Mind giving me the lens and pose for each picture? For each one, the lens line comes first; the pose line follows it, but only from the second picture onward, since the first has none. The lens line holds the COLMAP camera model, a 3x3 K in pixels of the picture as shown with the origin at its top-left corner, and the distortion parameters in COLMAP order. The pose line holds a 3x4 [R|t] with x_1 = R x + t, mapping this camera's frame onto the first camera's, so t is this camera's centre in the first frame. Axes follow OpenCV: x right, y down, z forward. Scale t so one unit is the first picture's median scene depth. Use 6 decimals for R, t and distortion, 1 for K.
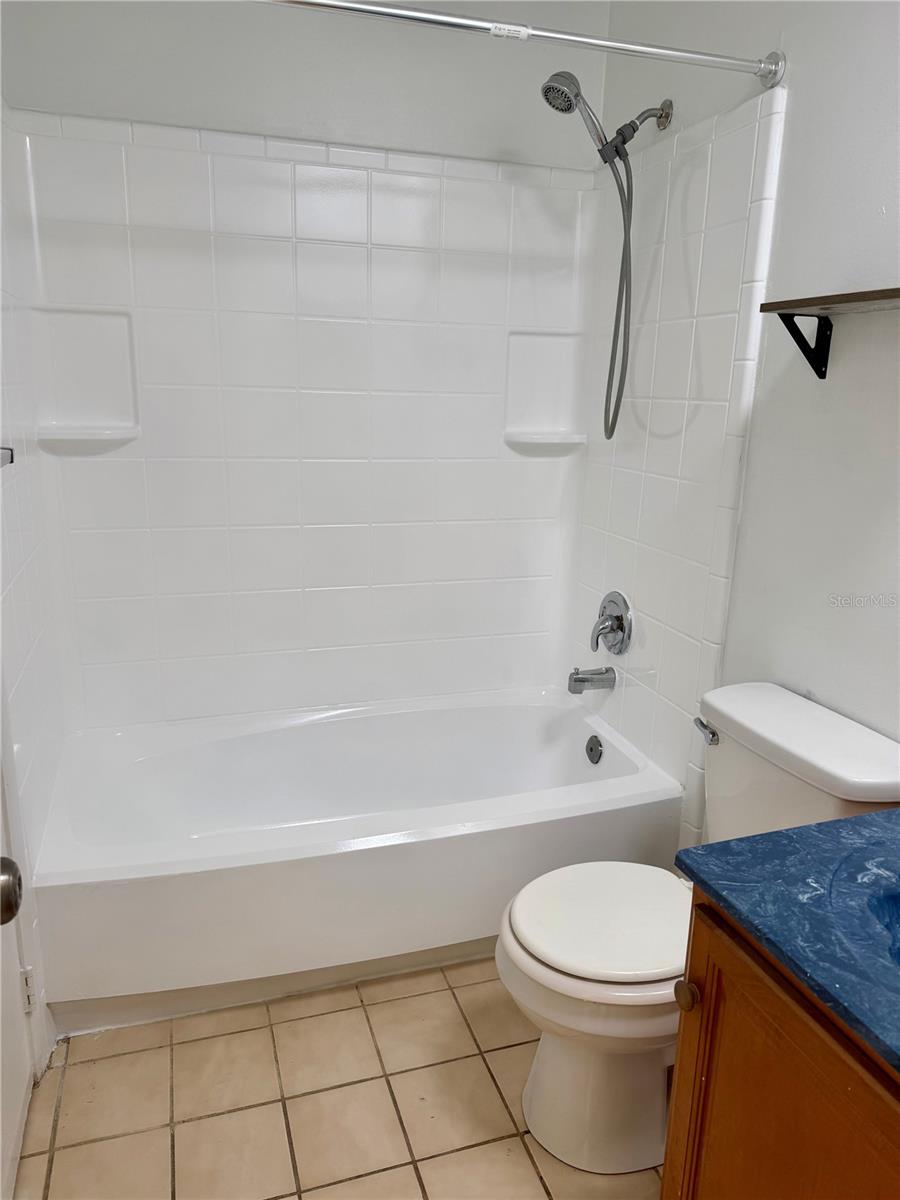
lens RADIAL K [[845.2, 0, 448.0], [0, 845.2, 601.4], [0, 0, 1]] dist [0.029813, -0.025382]
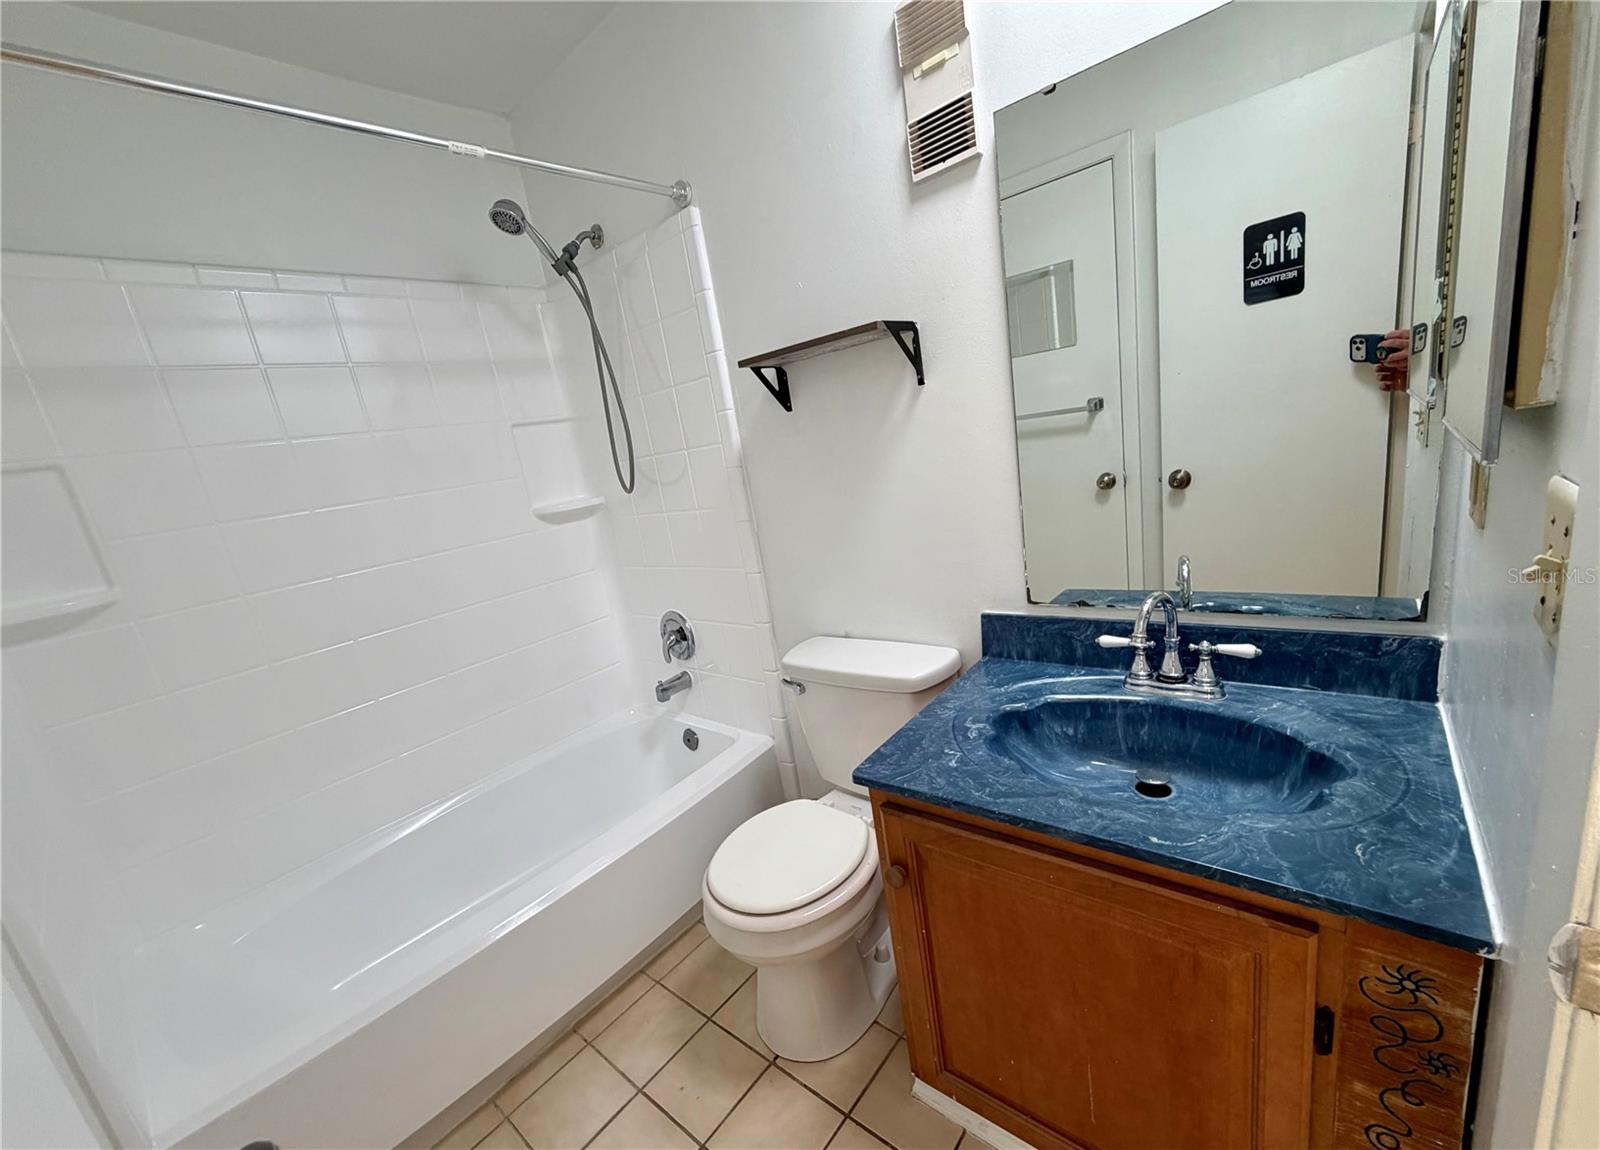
lens RADIAL K [[641.5, 0, 801.2], [0, 641.5, 597.1], [0, 0, 1]] dist [0.002597, 0.000657]
pose [[0.837243, -0.280615, 0.469339, -0.096572], [0.302742, 0.952616, 0.029510, -0.001736], [-0.455381, 0.117382, 0.882525, 0.099832]]
